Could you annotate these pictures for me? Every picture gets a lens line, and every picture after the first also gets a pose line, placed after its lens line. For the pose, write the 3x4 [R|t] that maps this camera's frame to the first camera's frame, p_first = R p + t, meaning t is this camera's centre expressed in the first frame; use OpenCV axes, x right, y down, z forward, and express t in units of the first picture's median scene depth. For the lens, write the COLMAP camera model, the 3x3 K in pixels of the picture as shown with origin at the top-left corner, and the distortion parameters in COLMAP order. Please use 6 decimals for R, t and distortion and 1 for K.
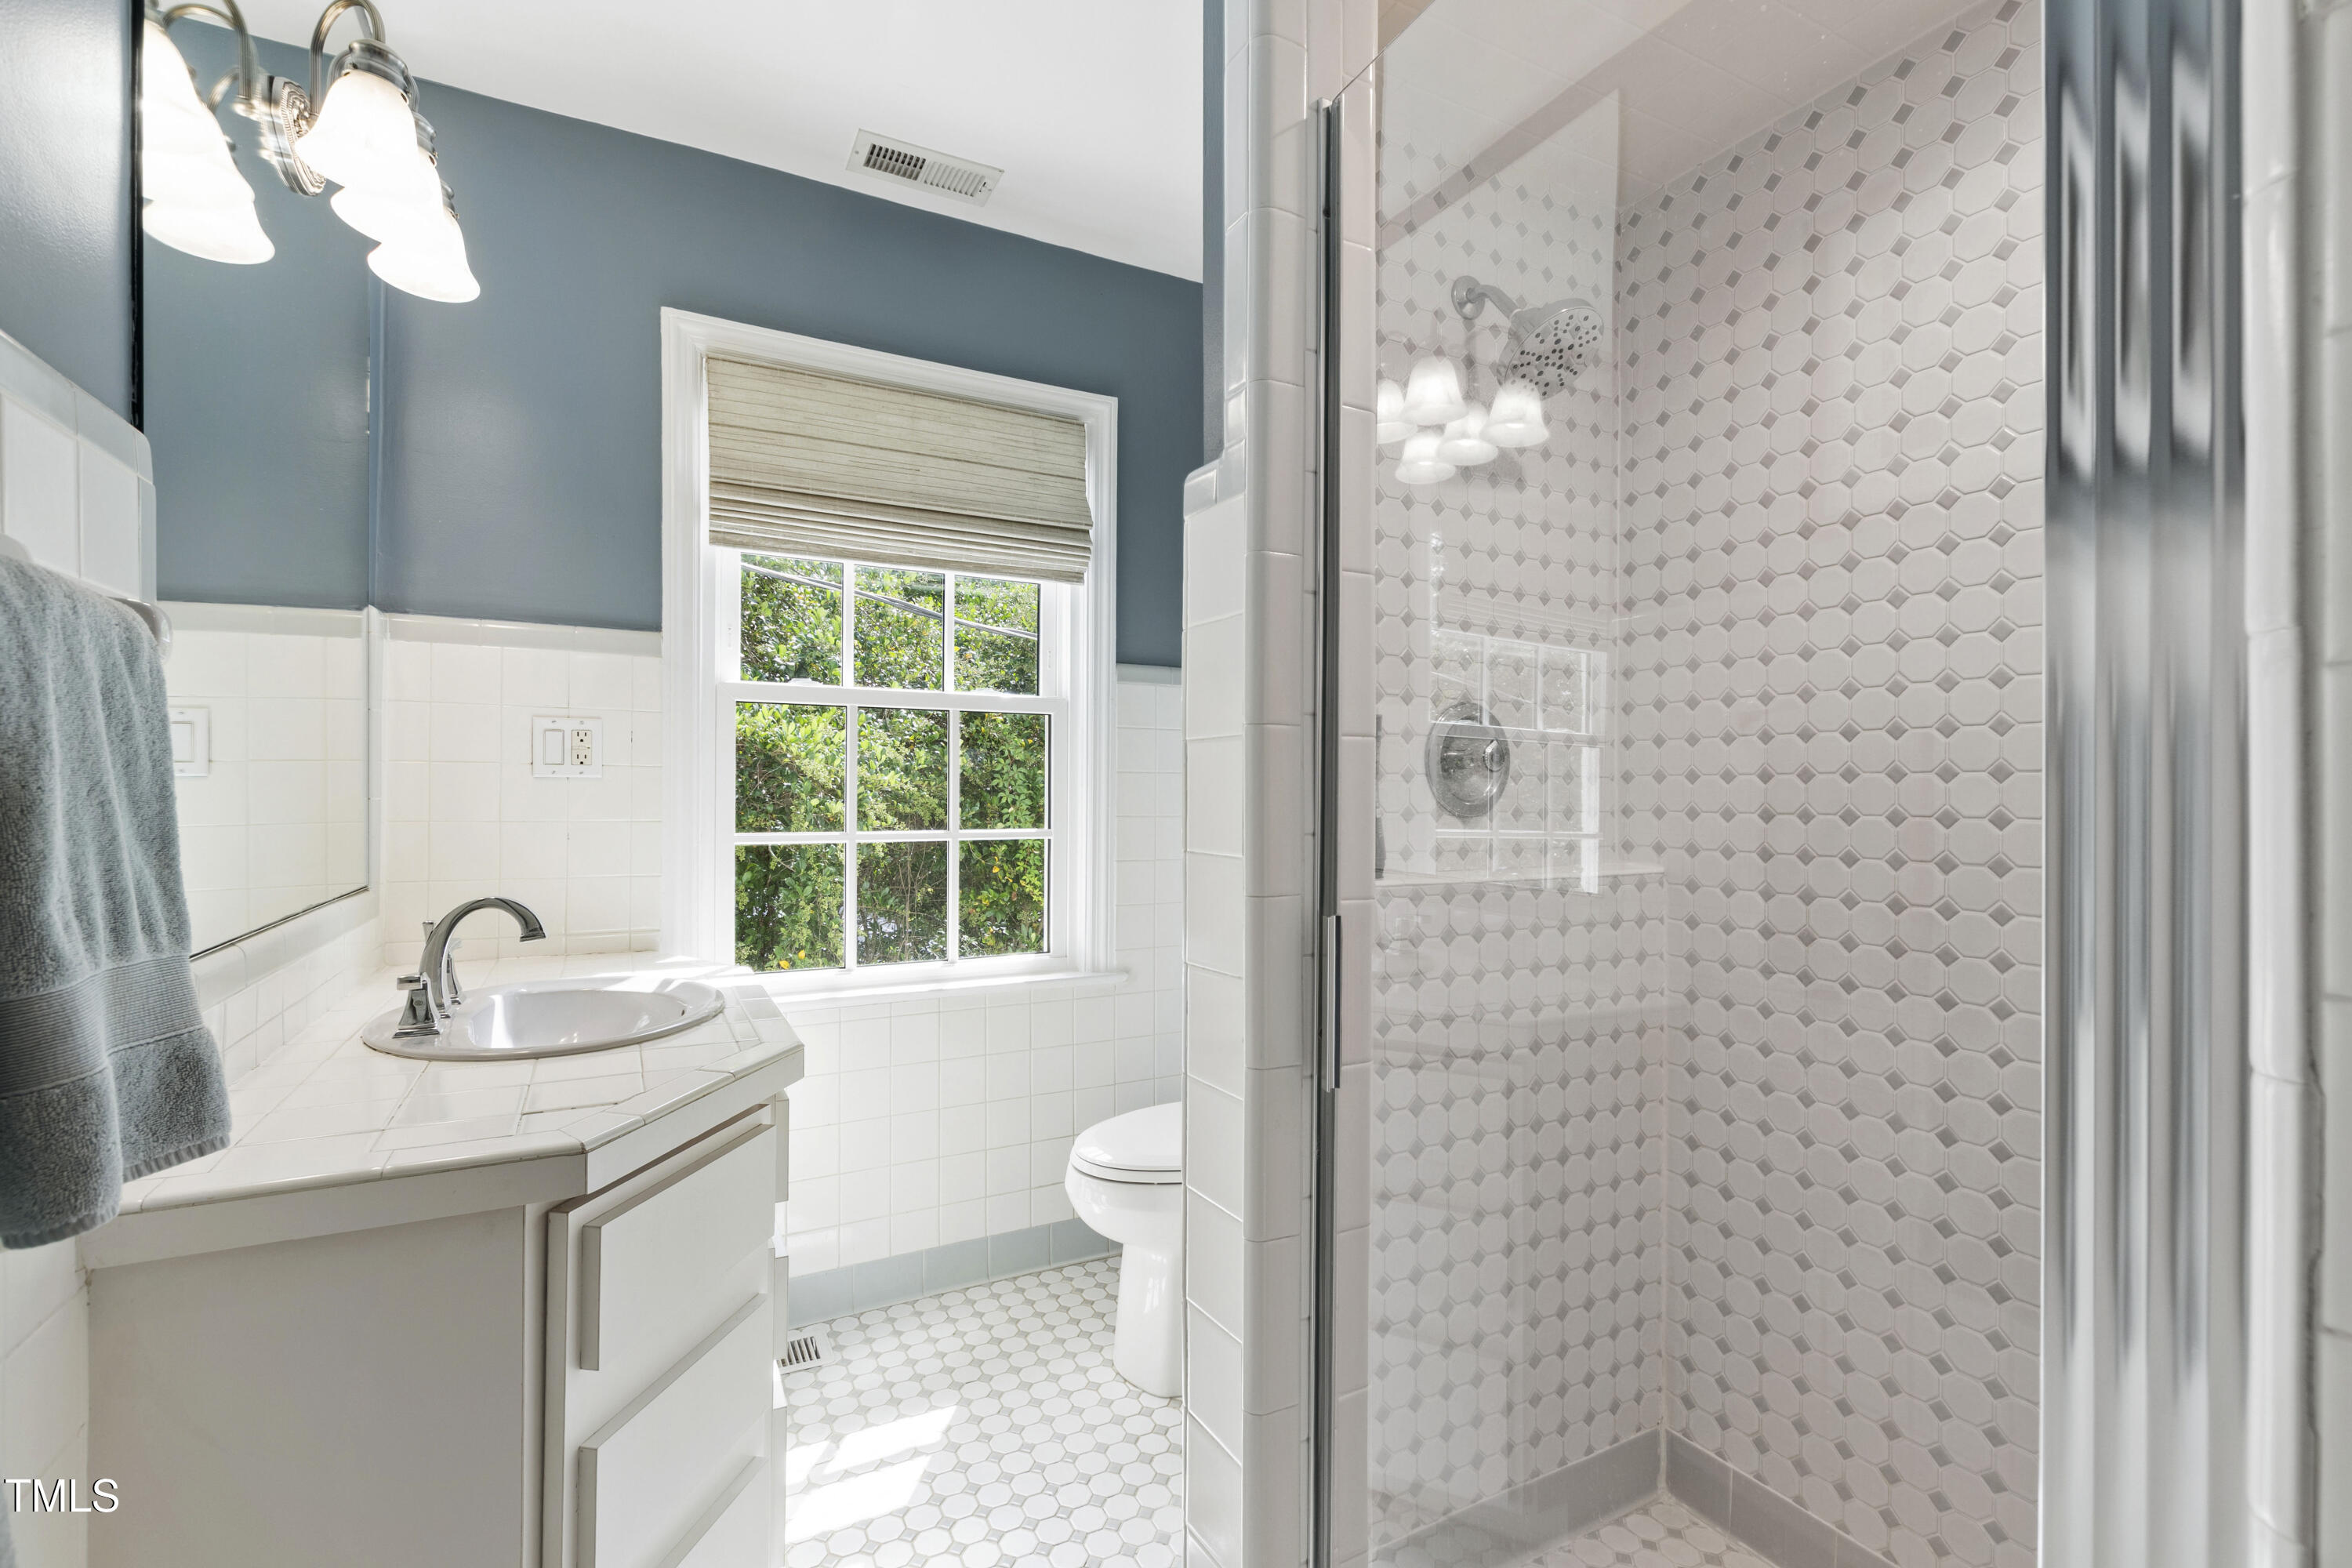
lens RADIAL K [[1044.2, 0, 1174.3], [0, 1044.2, 779.2], [0, 0, 1]] dist [0.013510, -0.000021]
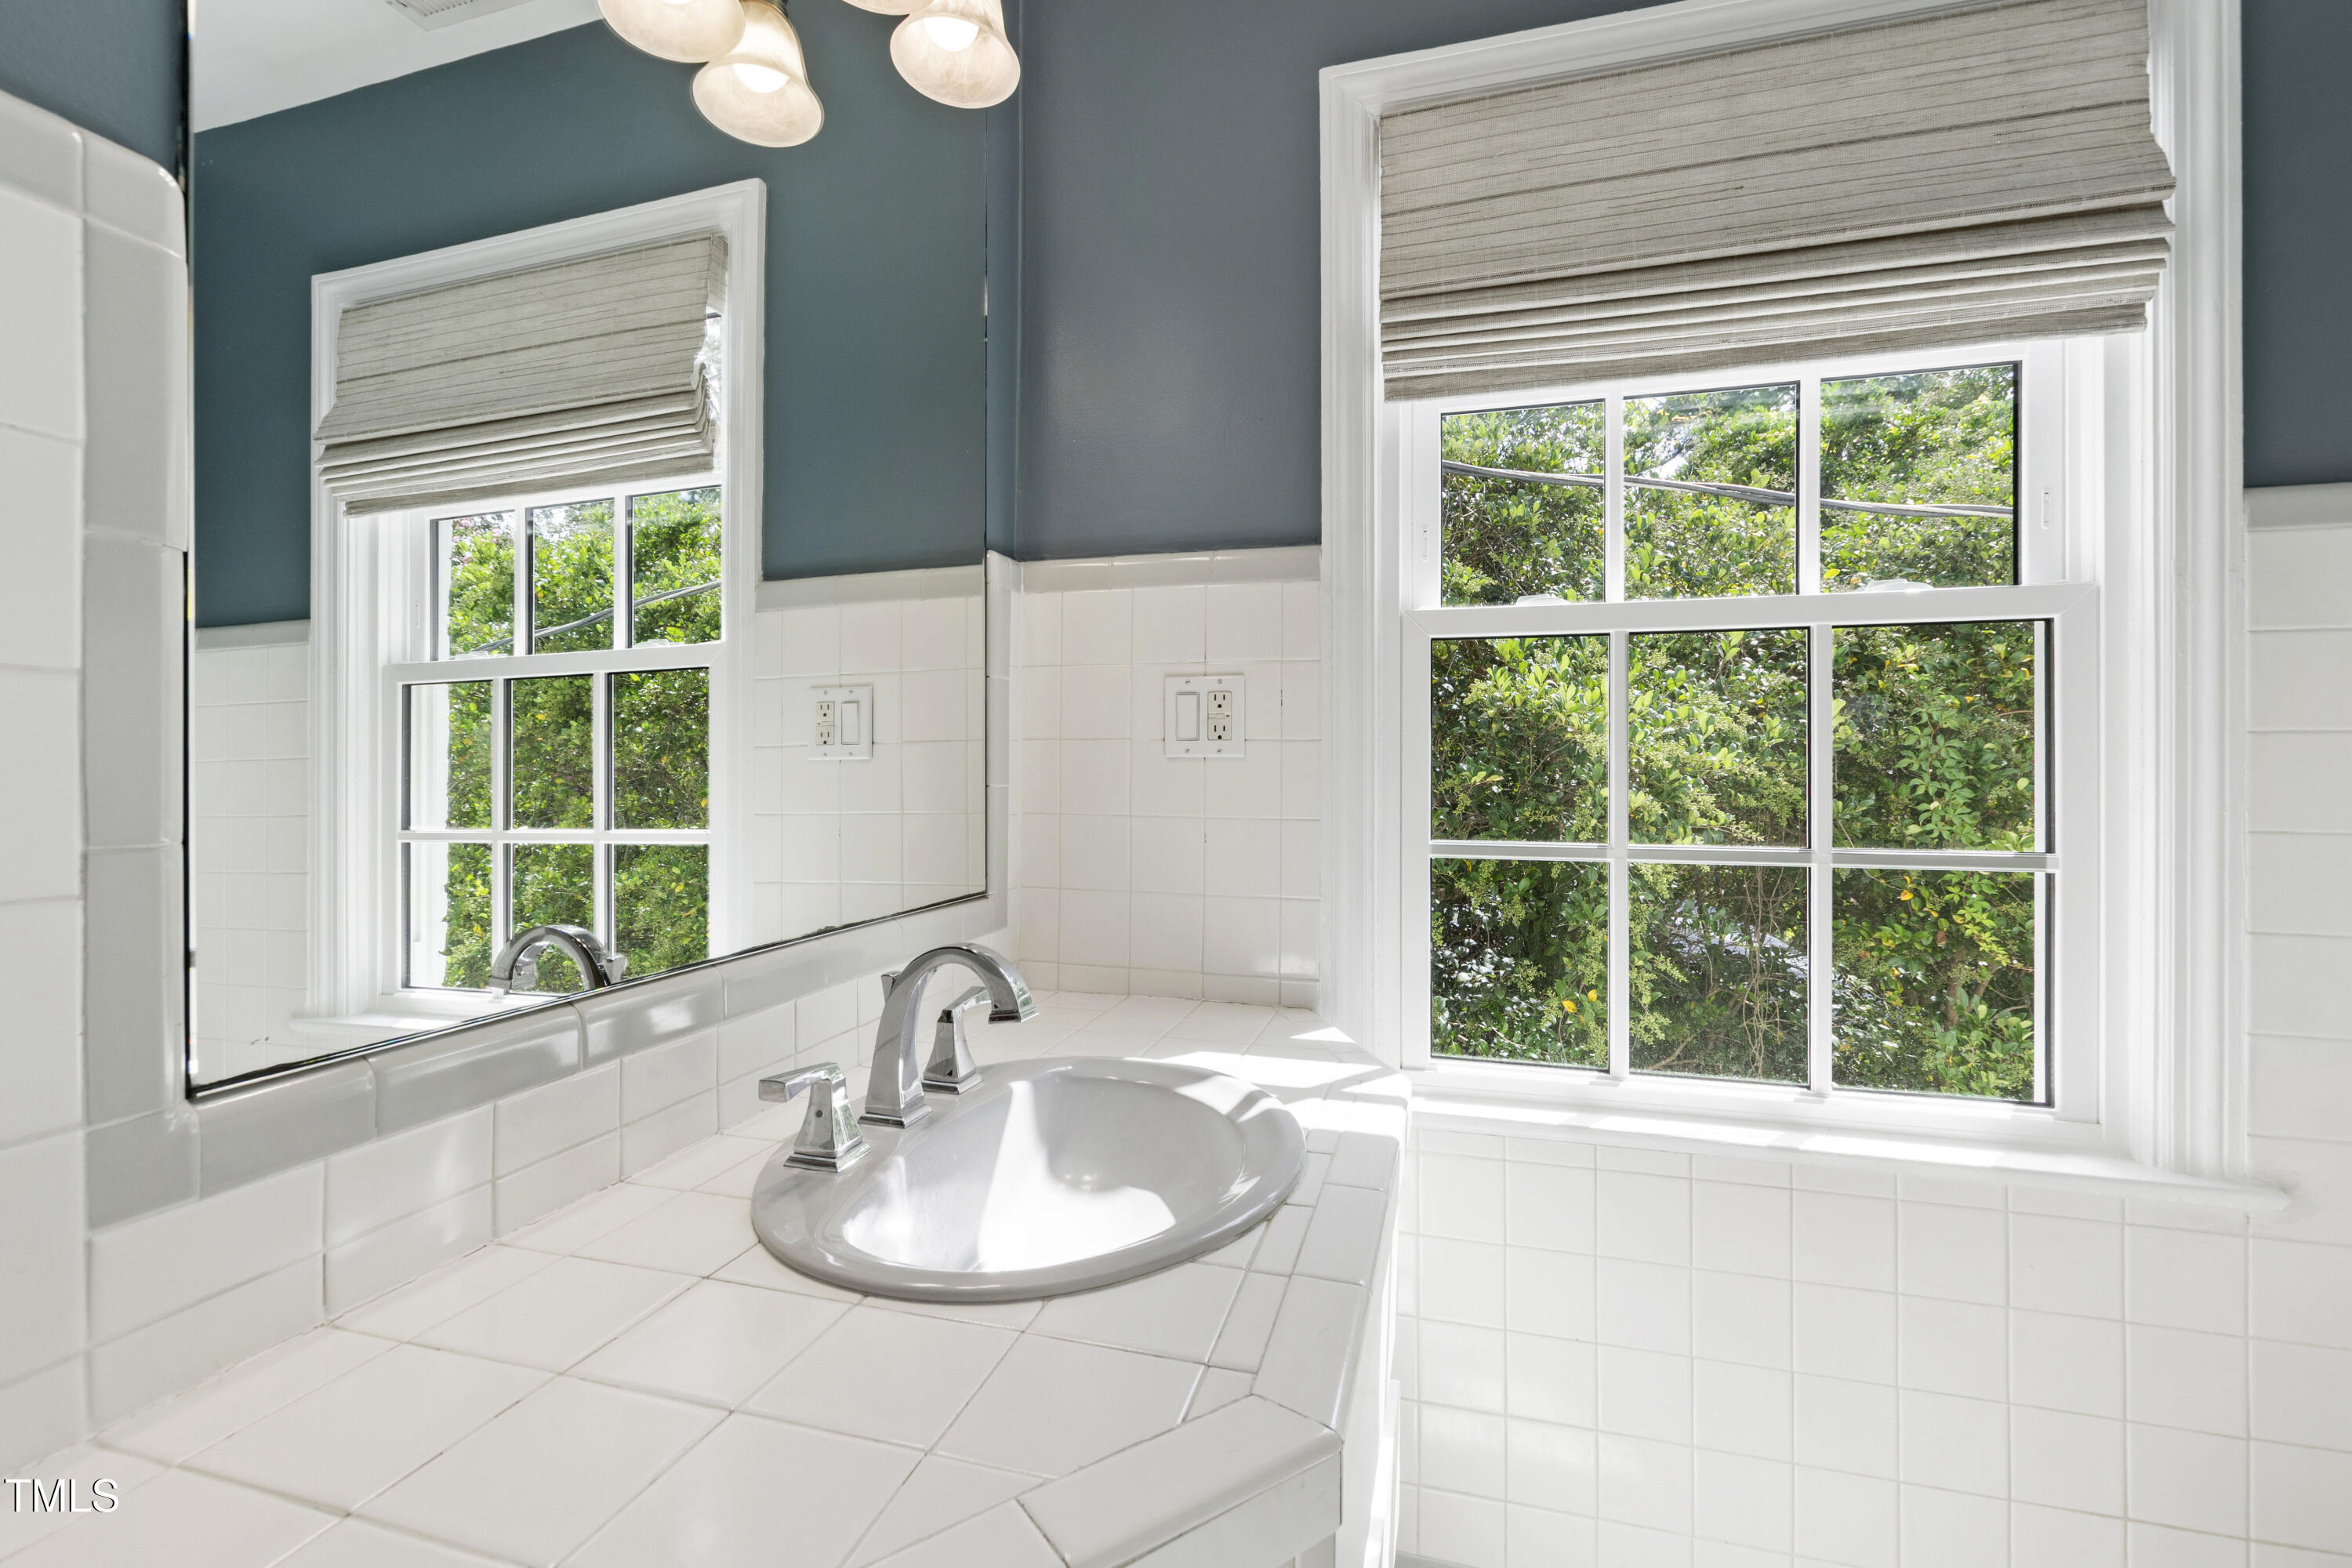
lens RADIAL K [[1054.9, 0, 1149.1], [0, 1054.9, 775.2], [0, 0, 1]] dist [0.010774, -0.000661]
pose [[0.707650, -0.004773, -0.706547, -0.068248], [0.010183, 0.999942, 0.003445, 0.006454], [0.706490, -0.009633, 0.707658, 0.362594]]
